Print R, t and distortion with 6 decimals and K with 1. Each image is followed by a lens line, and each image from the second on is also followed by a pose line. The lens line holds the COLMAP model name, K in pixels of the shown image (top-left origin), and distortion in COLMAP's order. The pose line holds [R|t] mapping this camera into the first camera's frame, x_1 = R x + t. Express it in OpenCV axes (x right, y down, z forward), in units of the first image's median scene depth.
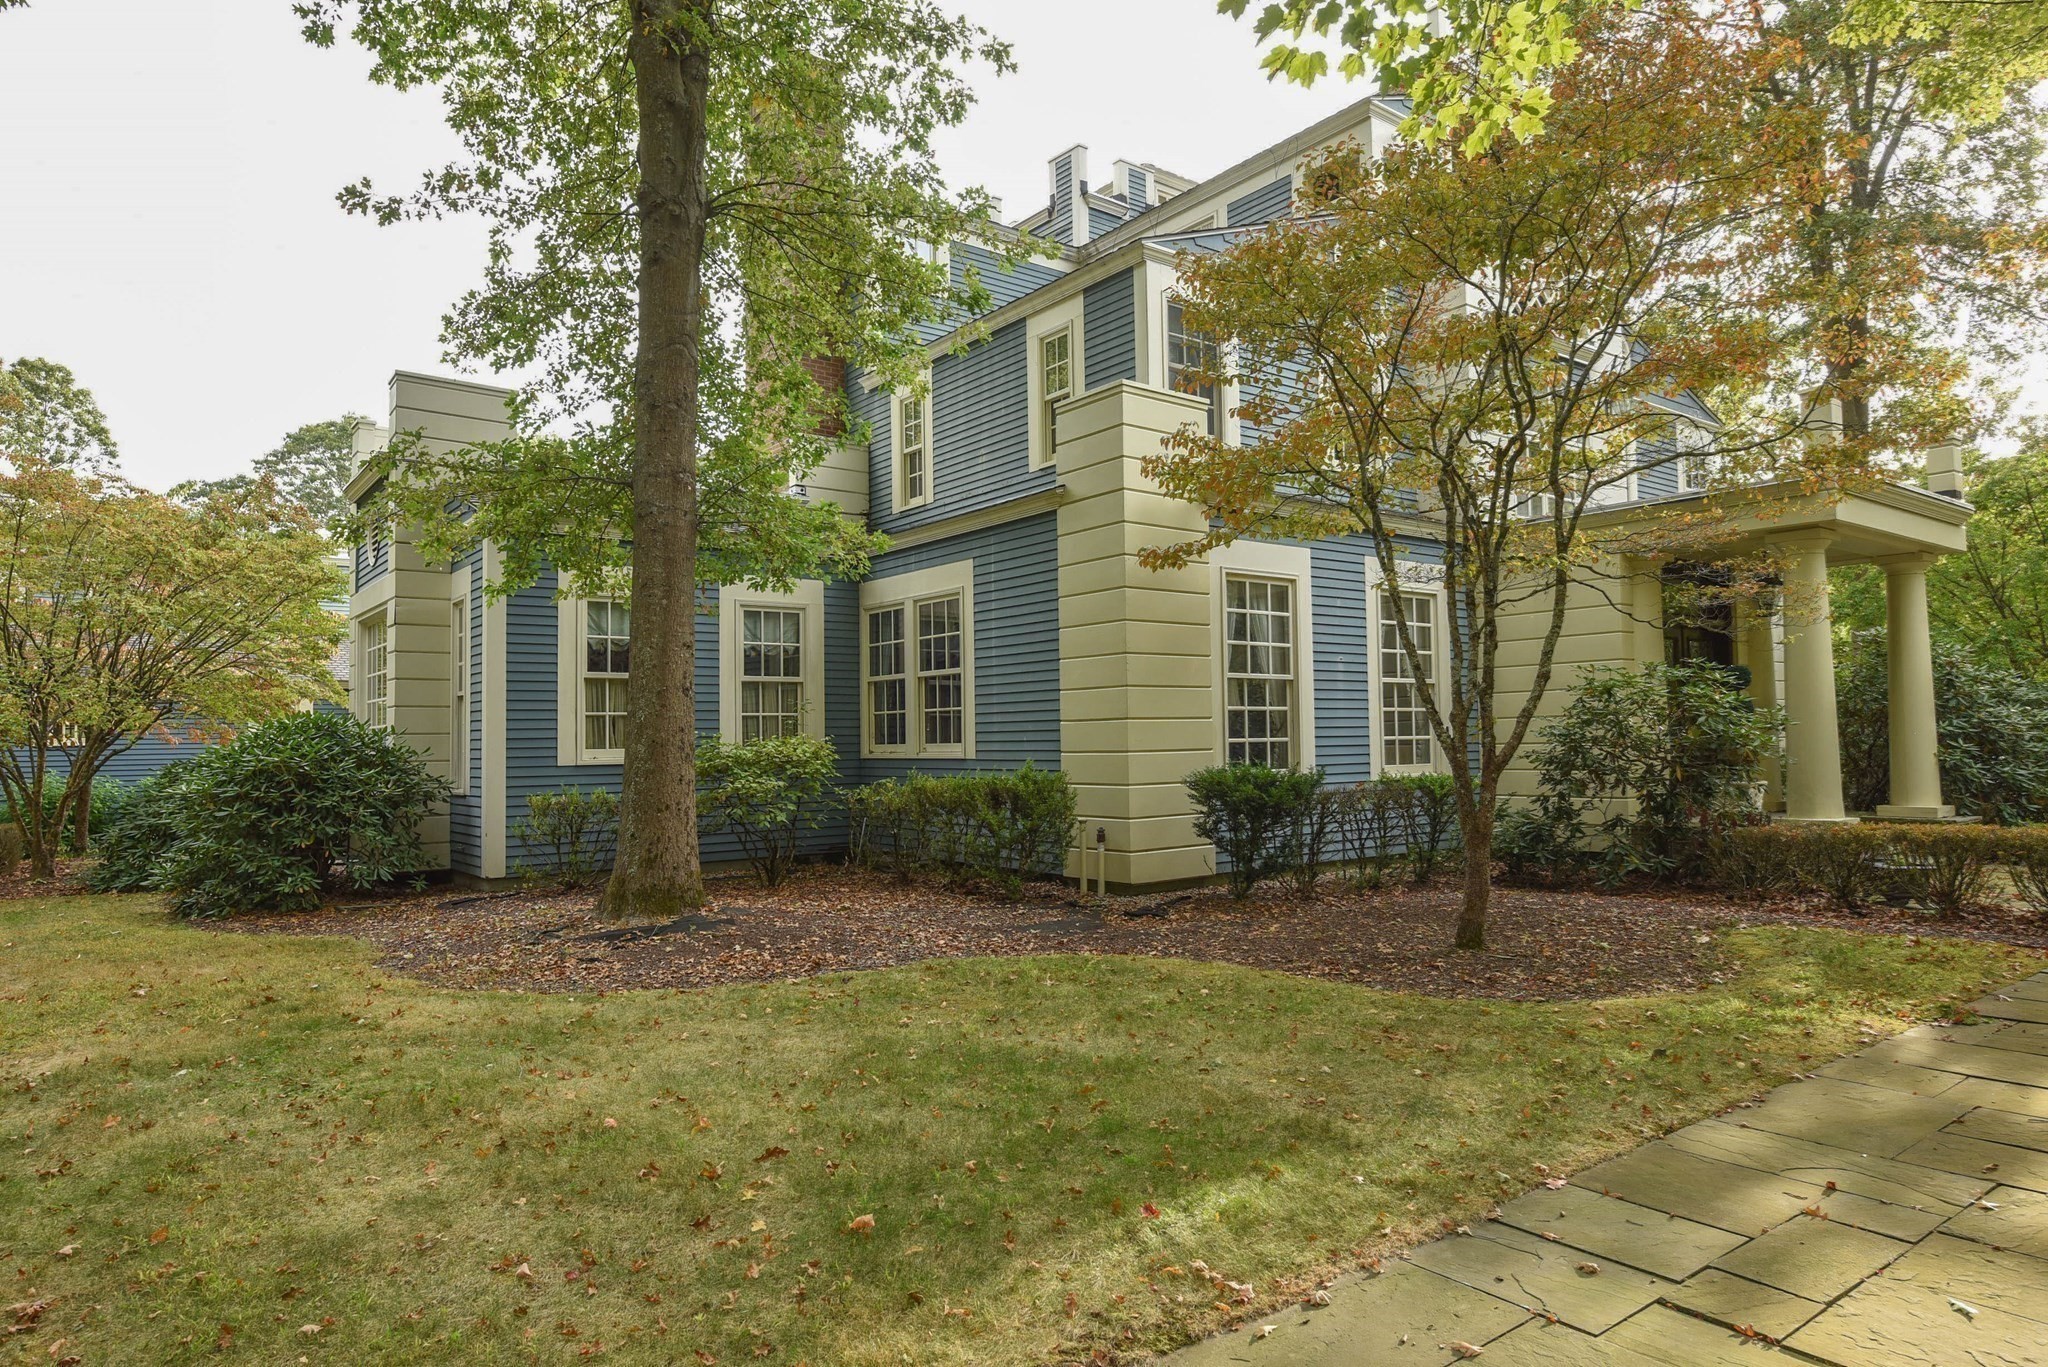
lens RADIAL K [[1221.8, 0, 1024.0], [0, 1221.8, 683.5], [0, 0, 1]] dist [0.001755, 0.000519]
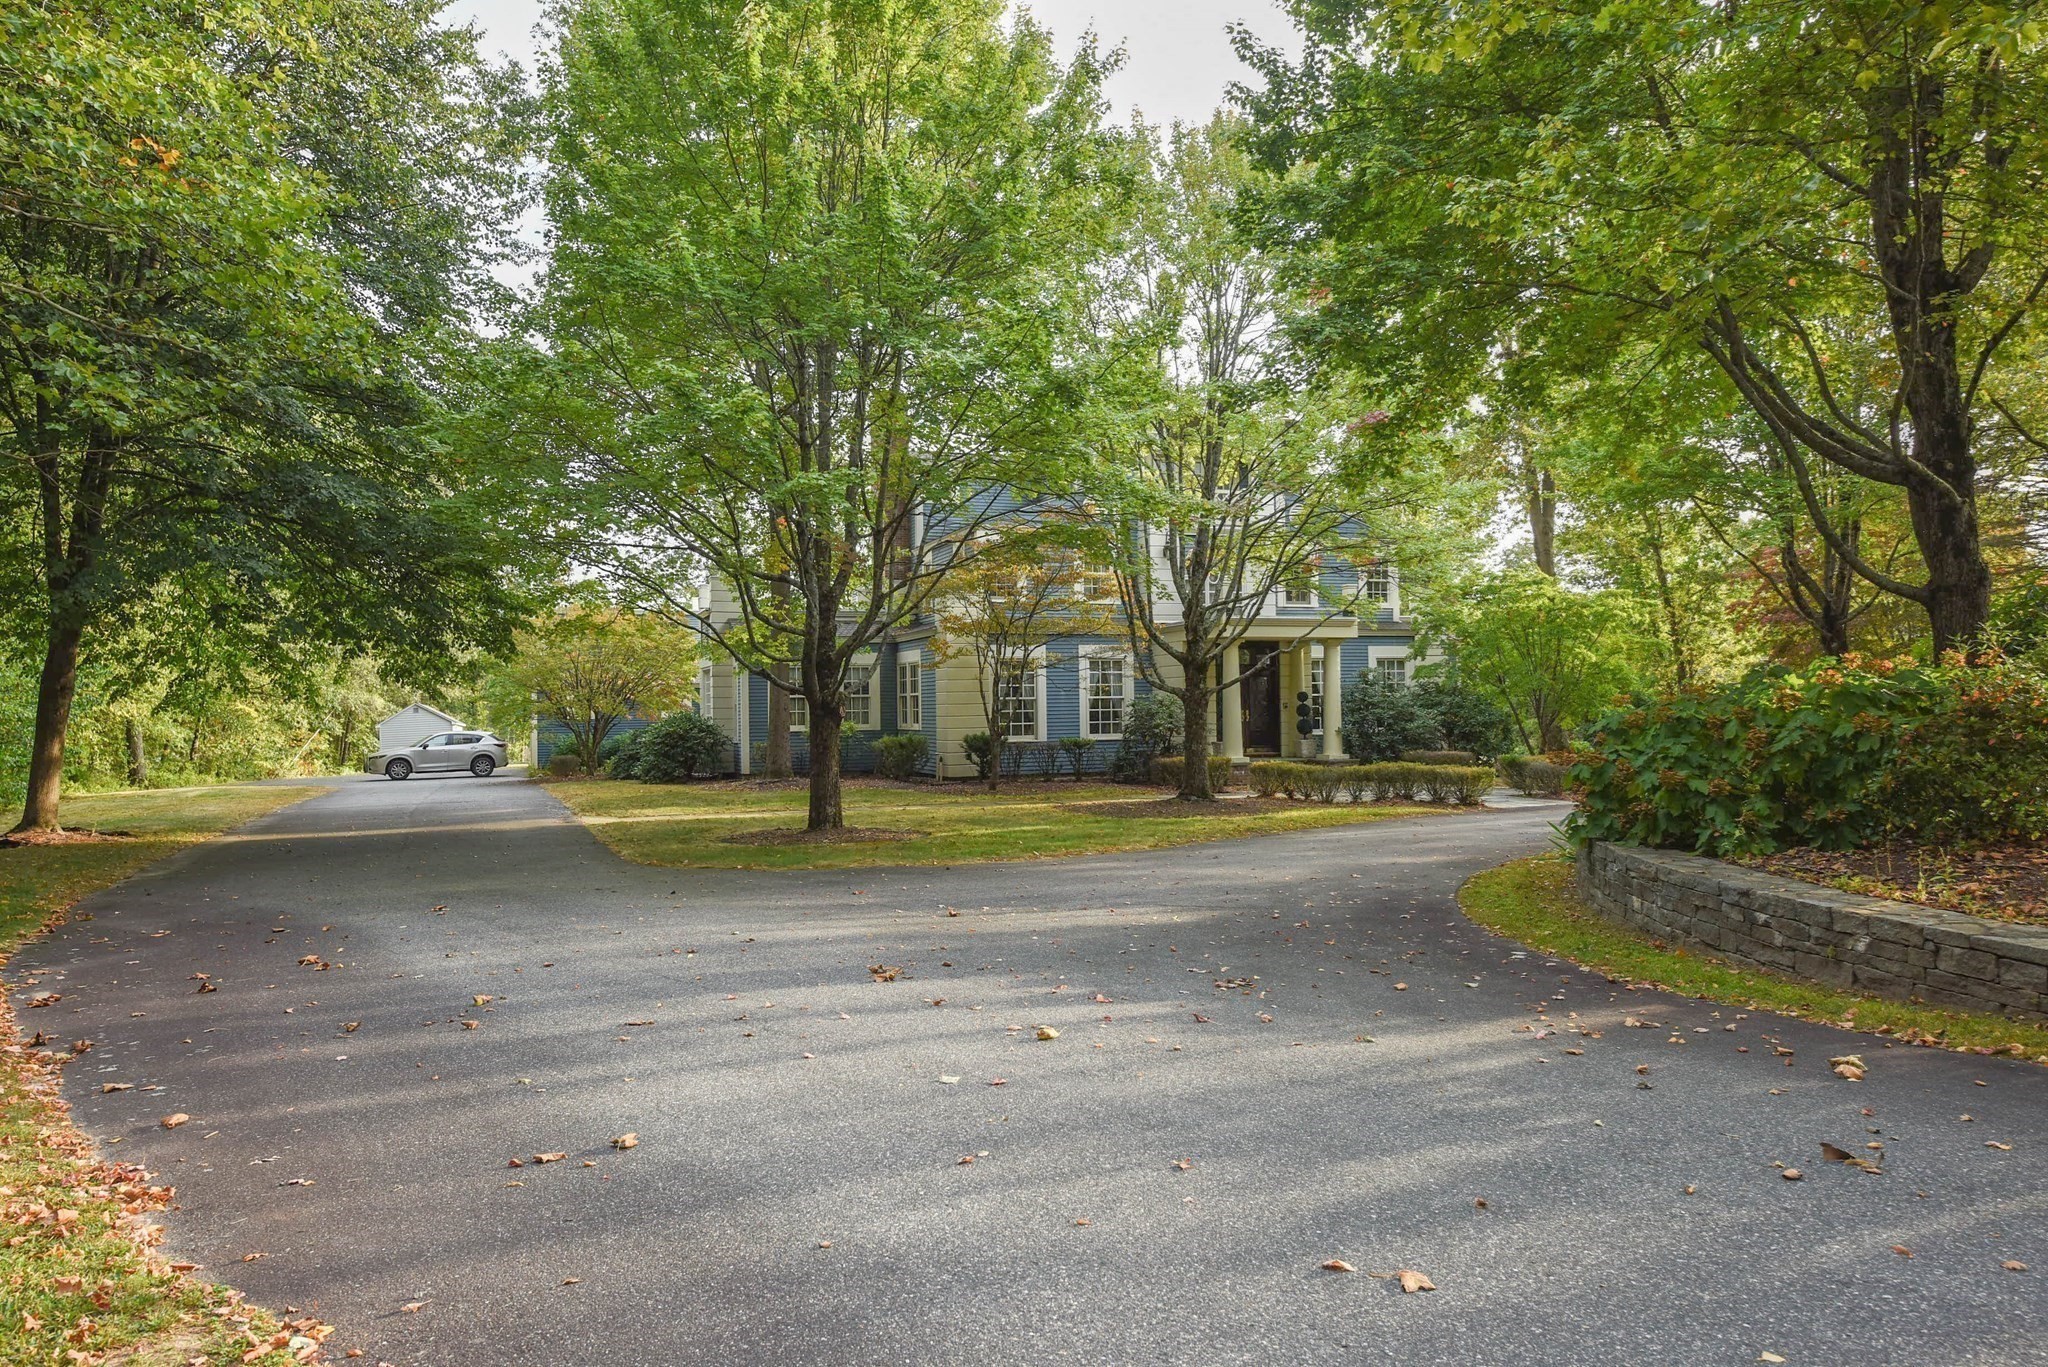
lens RADIAL K [[1350.2, 0, 1024.0], [0, 1350.2, 683.5], [0, 0, 1]] dist [-0.000873, 0.000760]
pose [[0.956681, -0.003555, -0.291115, 0.997207], [0.013931, 0.999339, 0.033577, -0.127514], [0.290804, -0.036178, 0.956099, -1.620049]]
